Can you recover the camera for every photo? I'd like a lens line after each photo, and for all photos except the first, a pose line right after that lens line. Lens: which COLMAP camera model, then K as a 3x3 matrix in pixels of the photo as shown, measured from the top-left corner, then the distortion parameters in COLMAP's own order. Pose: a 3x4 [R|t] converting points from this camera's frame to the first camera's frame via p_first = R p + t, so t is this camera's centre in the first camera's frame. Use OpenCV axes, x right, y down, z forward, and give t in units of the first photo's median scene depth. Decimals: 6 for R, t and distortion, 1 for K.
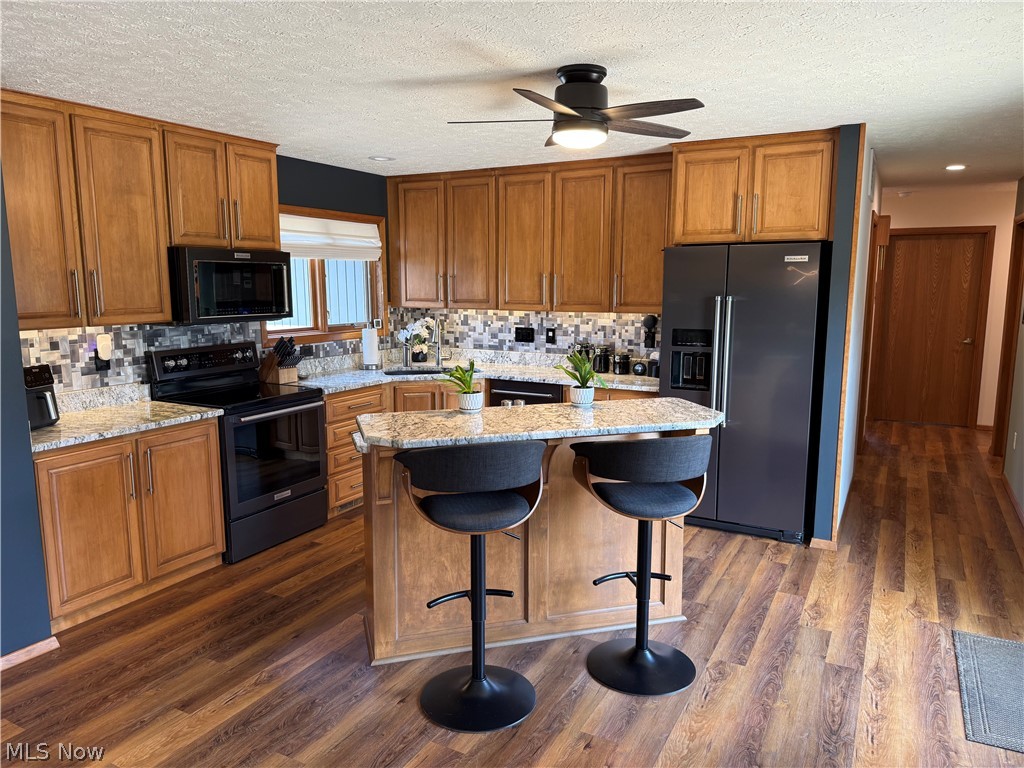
lens RADIAL K [[723.3, 0, 515.1], [0, 723.3, 383.9], [0, 0, 1]] dist [0.113144, -0.141348]
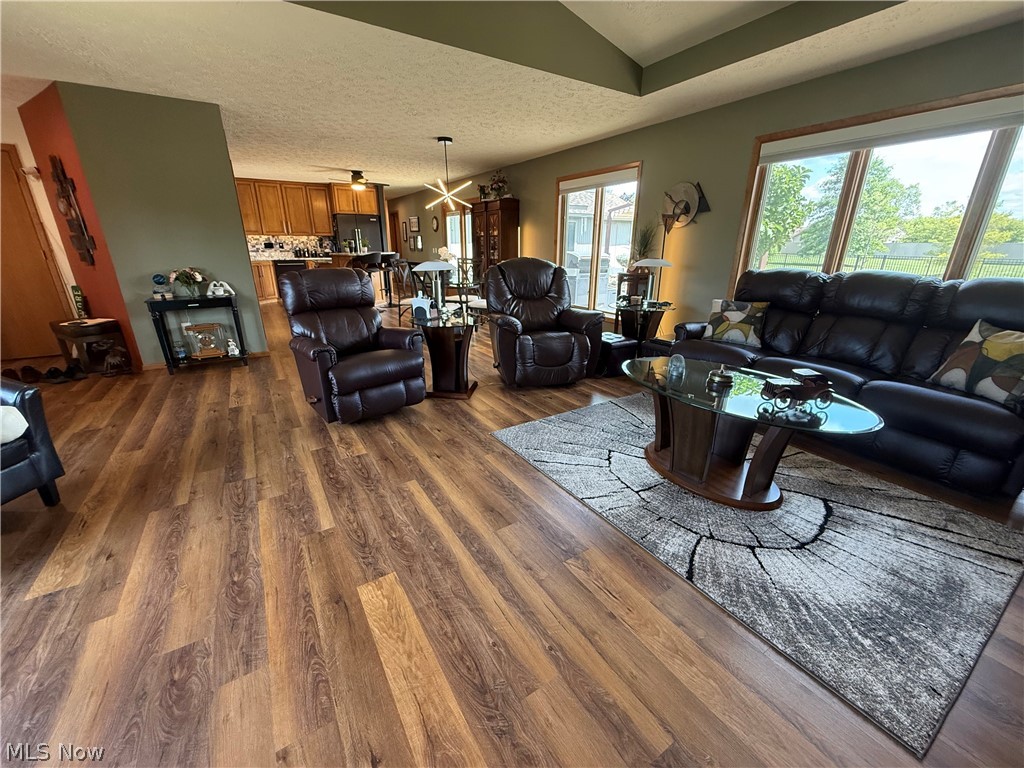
lens RADIAL K [[409.4, 0, 510.0], [0, 409.4, 383.5], [0, 0, 1]] dist [0.001080, 0.000201]
pose [[0.499160, -0.278592, 0.820503, -1.469980], [0.123584, 0.960115, 0.250812, 0.241377], [-0.857652, -0.023794, 0.513680, -0.881602]]
